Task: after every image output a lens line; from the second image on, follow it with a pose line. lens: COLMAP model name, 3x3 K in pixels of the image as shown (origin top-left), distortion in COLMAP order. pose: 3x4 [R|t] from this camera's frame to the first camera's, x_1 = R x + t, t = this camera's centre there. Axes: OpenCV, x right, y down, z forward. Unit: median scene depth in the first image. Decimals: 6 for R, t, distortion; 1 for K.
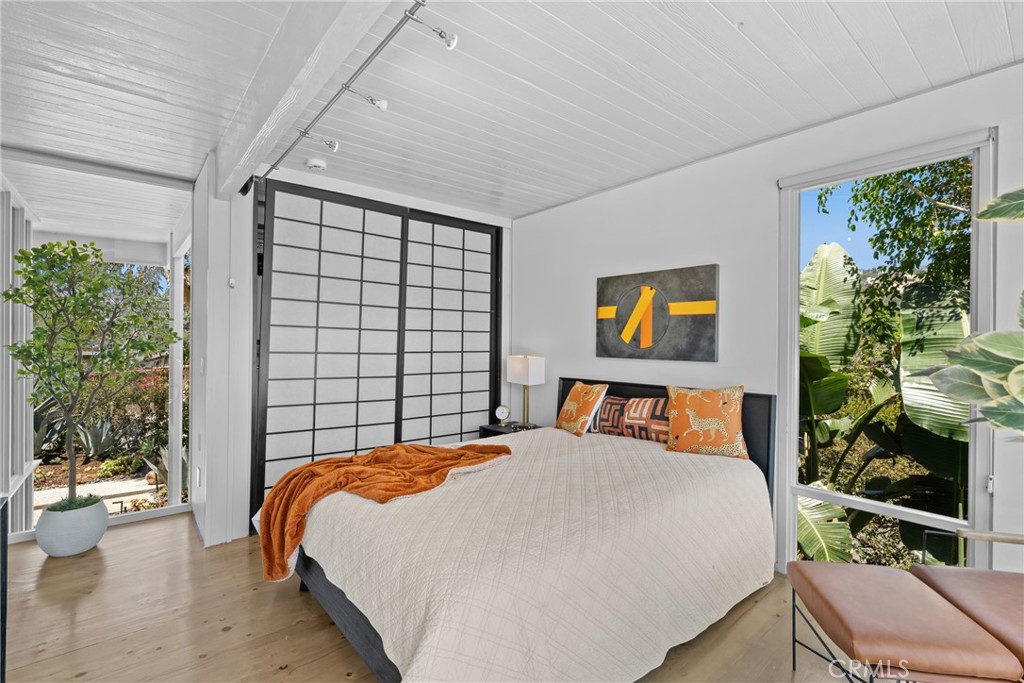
lens RADIAL K [[466.1, 0, 514.0], [0, 466.1, 340.2], [0, 0, 1]] dist [-0.004587, 0.000099]
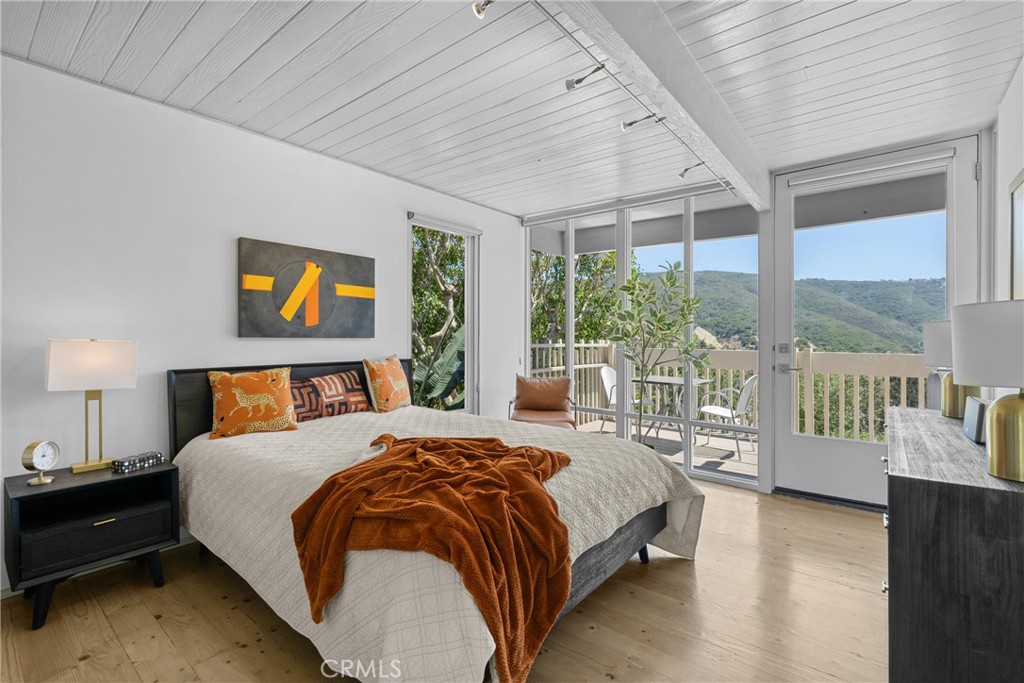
lens RADIAL K [[466.1, 0, 514.0], [0, 466.1, 340.2], [0, 0, 1]] dist [-0.004587, 0.000099]
pose [[-0.185440, -0.013296, 0.982566, -0.774307], [-0.005201, 0.999908, 0.012549, 0.032587], [-0.982642, -0.002783, -0.185492, 0.784827]]
